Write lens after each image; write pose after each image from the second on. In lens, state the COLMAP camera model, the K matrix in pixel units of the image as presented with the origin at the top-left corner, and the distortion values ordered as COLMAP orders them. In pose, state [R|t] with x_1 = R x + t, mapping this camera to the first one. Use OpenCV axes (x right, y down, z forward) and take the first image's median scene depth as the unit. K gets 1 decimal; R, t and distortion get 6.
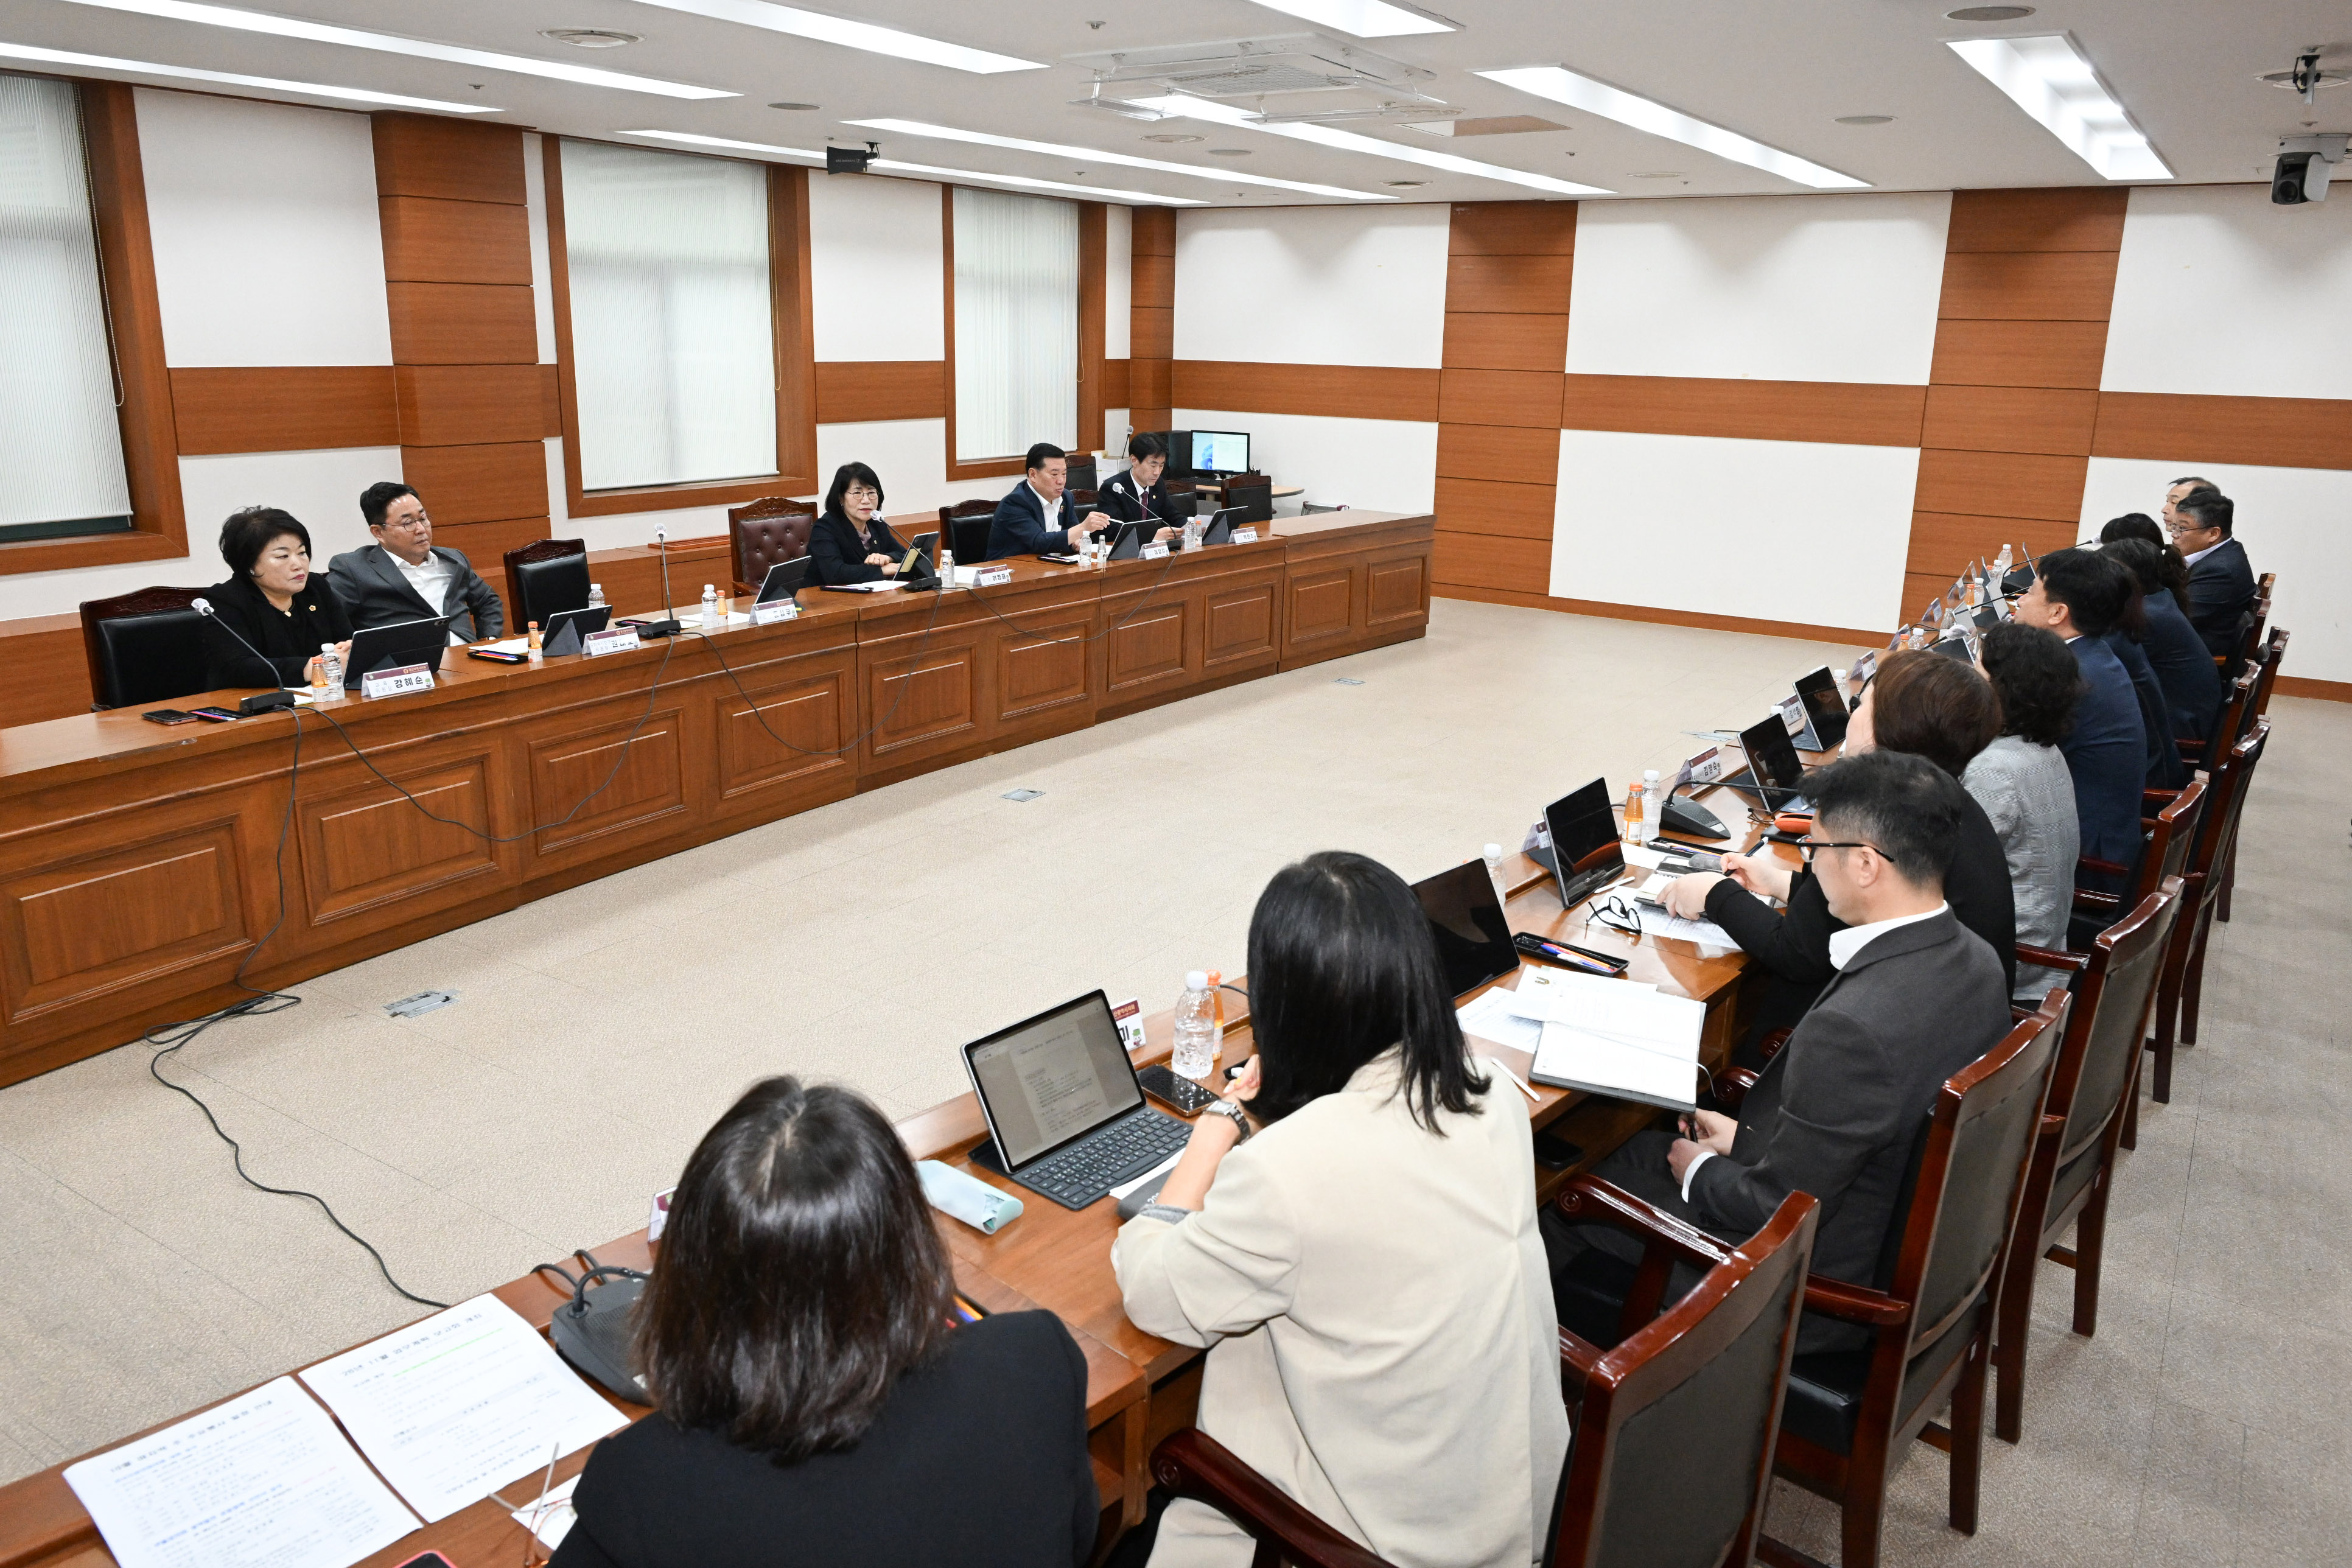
lens RADIAL K [[1614.9, 0, 1176.0], [0, 1614.9, 784.0], [0, 0, 1]] dist [-0.024189, -0.001084]
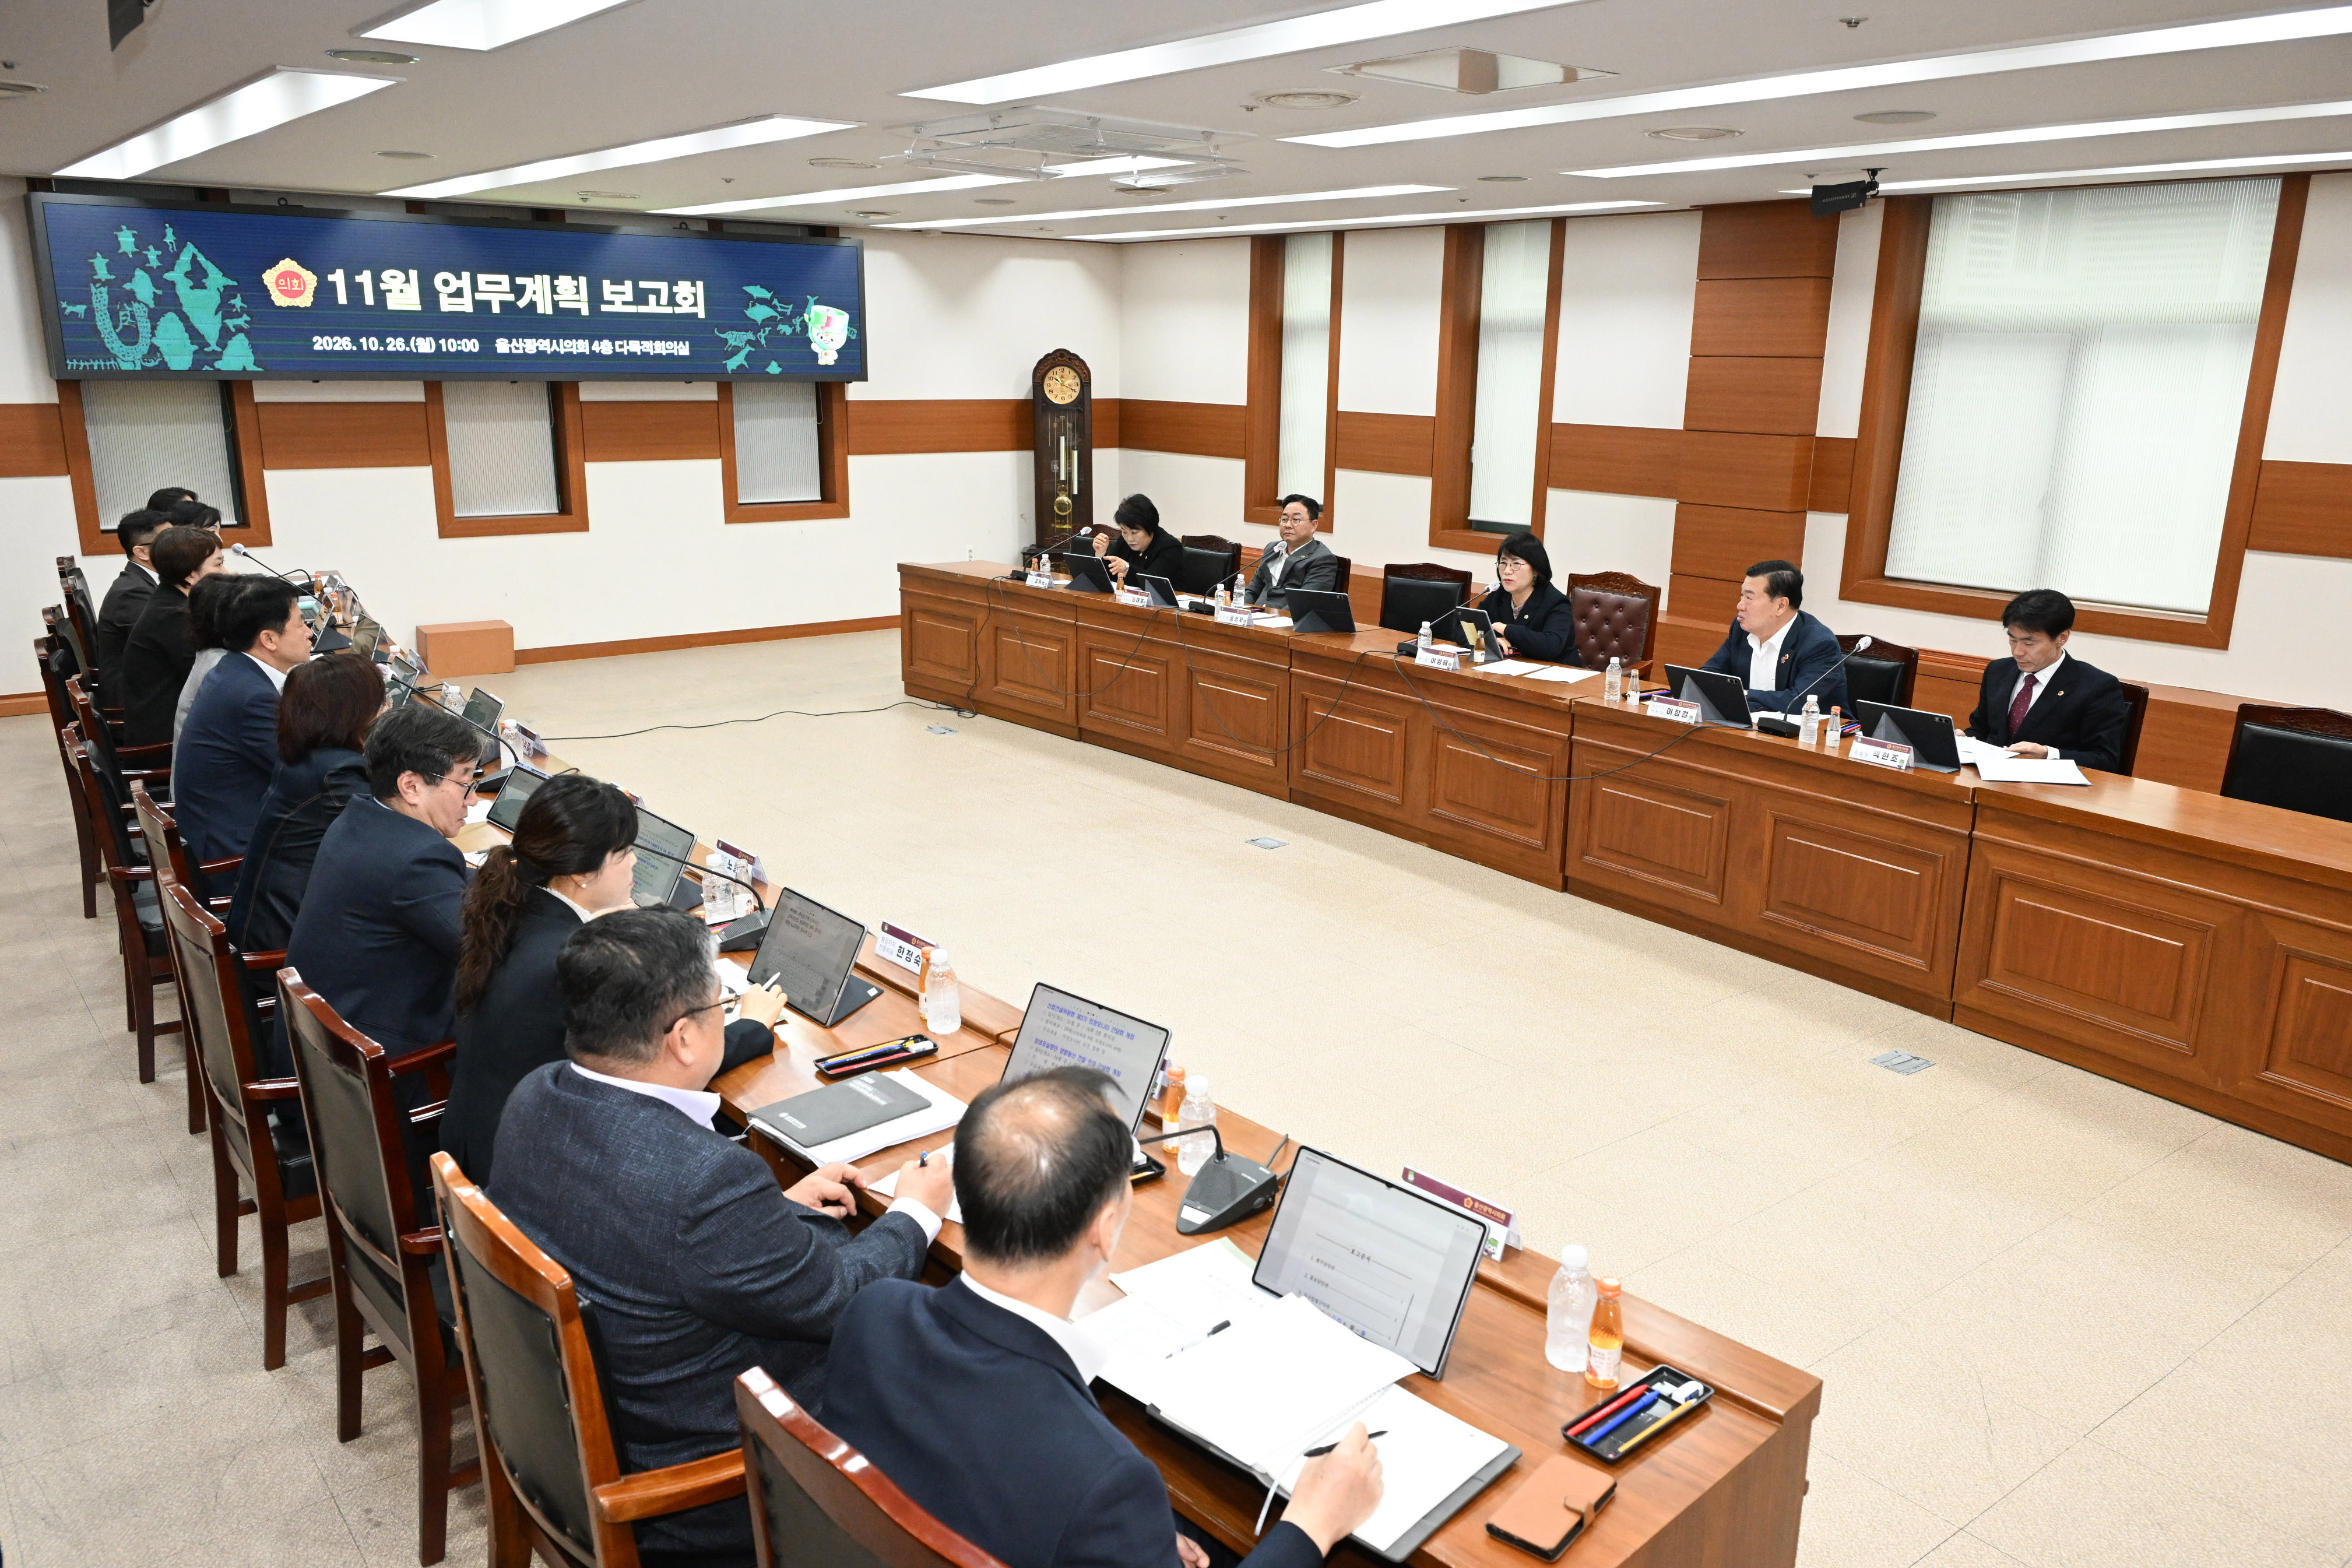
lens RADIAL K [[1682.9, 0, 1176.0], [0, 1682.9, 784.0], [0, 0, 1]] dist [-0.002870, -0.001917]
pose [[-0.306282, 0.199934, -0.930708, 0.787452], [-0.287805, 0.912492, 0.290733, -0.279742], [0.907392, 0.356909, -0.221938, 1.043916]]
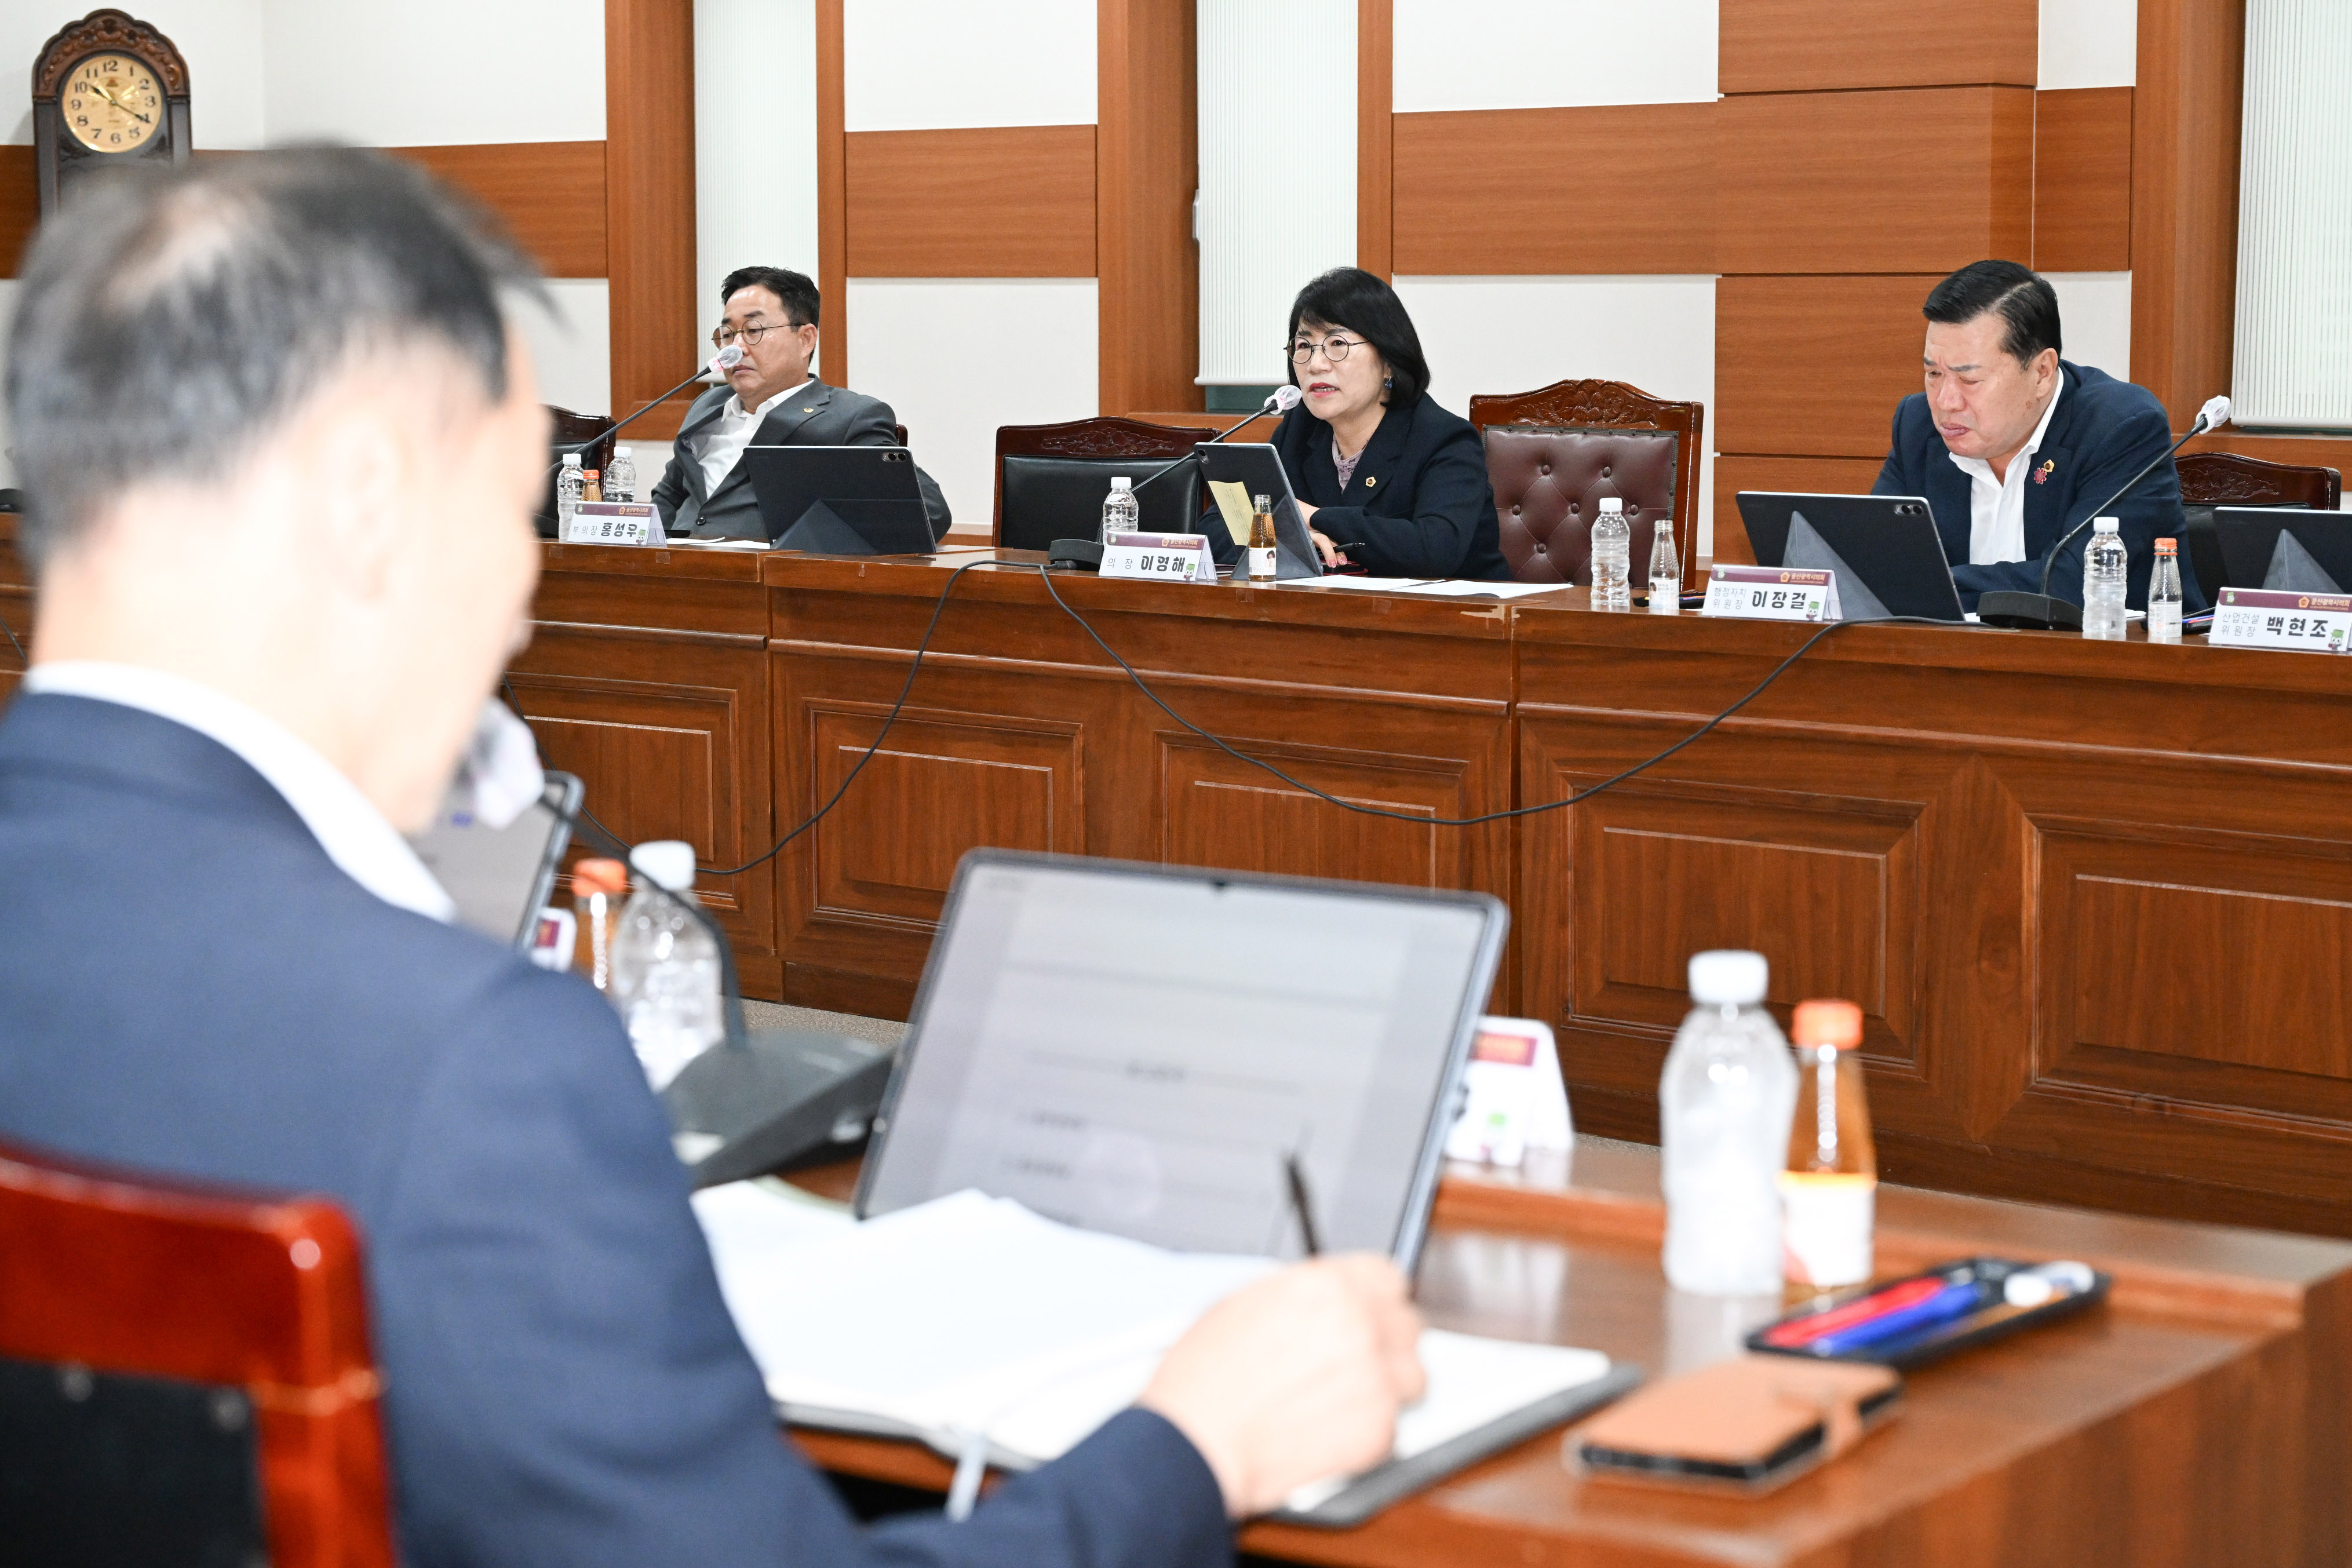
lens RADIAL K [[4434.6, 0, 1176.0], [0, 4434.6, 784.0], [0, 0, 1]] dist [-0.012487, -0.156090]
pose [[-0.137558, 0.084474, -0.986885, 0.792978], [-0.276818, 0.953376, 0.120190, -0.187604], [0.951026, 0.289720, -0.107761, 1.061719]]
